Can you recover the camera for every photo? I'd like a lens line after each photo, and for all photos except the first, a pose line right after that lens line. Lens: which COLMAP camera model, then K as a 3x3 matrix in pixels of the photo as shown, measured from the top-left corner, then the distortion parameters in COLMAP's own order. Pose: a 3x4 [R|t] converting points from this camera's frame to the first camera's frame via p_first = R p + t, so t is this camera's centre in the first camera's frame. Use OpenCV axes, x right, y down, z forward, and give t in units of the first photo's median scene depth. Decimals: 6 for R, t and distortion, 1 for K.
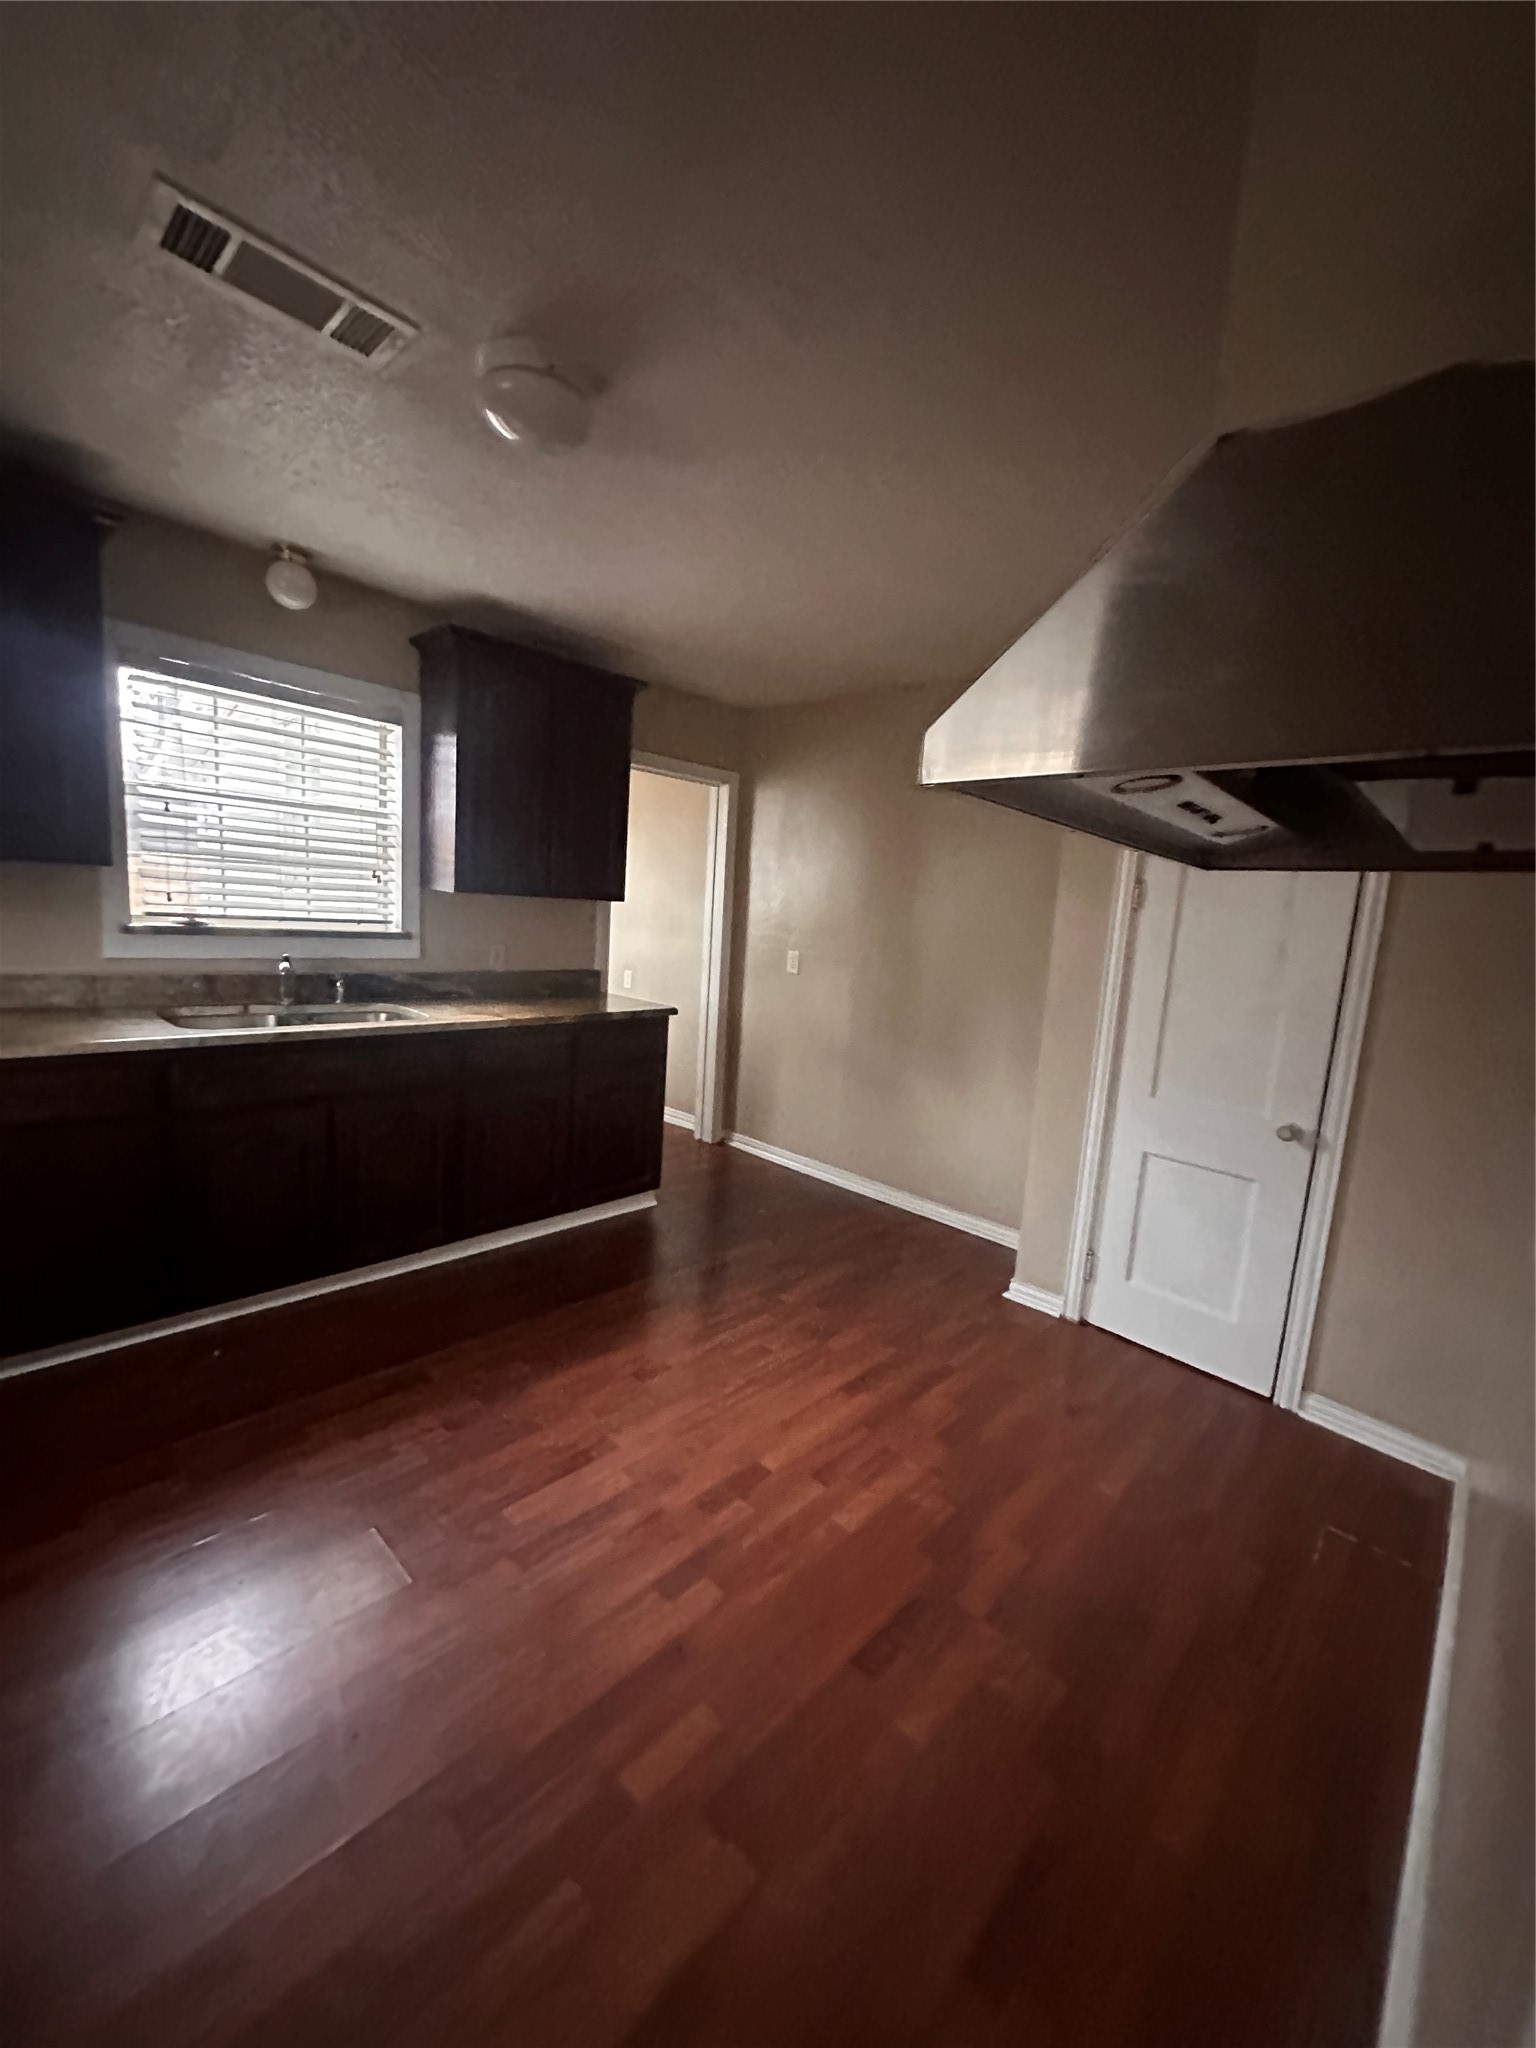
lens RADIAL K [[814.0, 0, 768.0], [0, 814.0, 1024.0], [0, 0, 1]] dist [-0.001112, 0.000055]
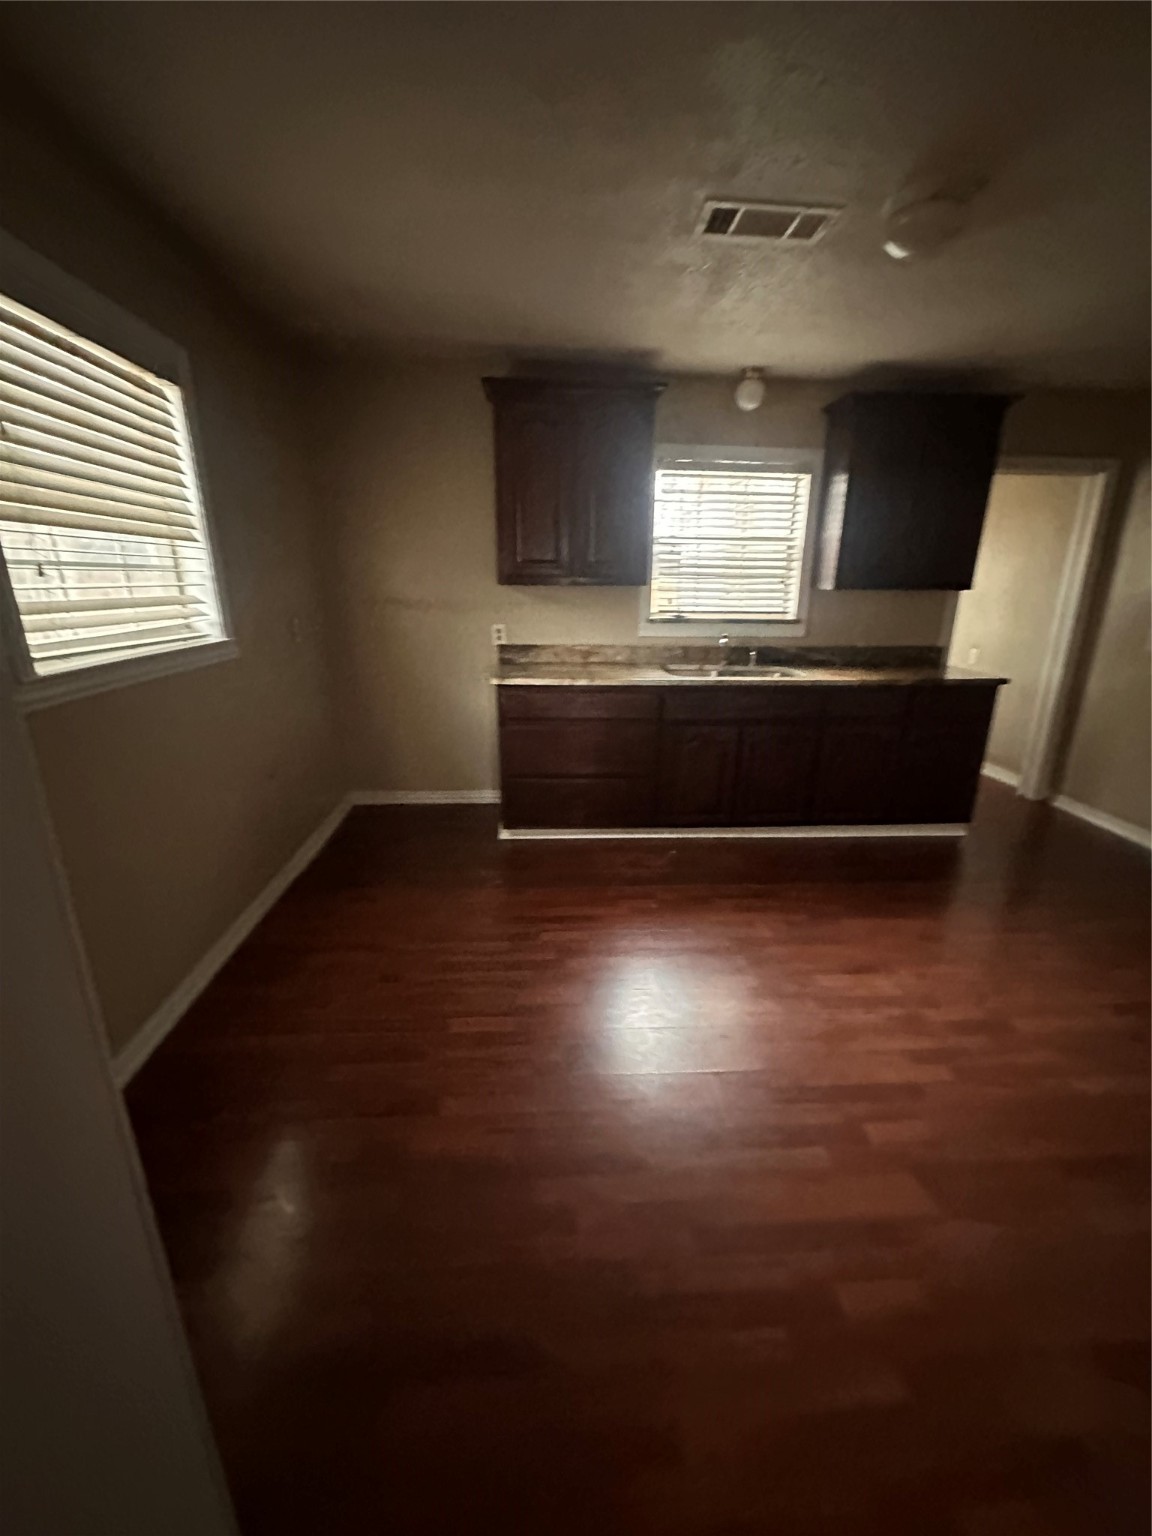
lens RADIAL K [[610.5, 0, 576.0], [0, 610.5, 768.0], [0, 0, 1]] dist [-0.001112, 0.000055]
pose [[0.723799, 0.138591, -0.675949, 0.062896], [-0.057144, 0.988296, 0.141443, 0.024731], [0.687641, -0.063750, 0.723247, -0.120707]]
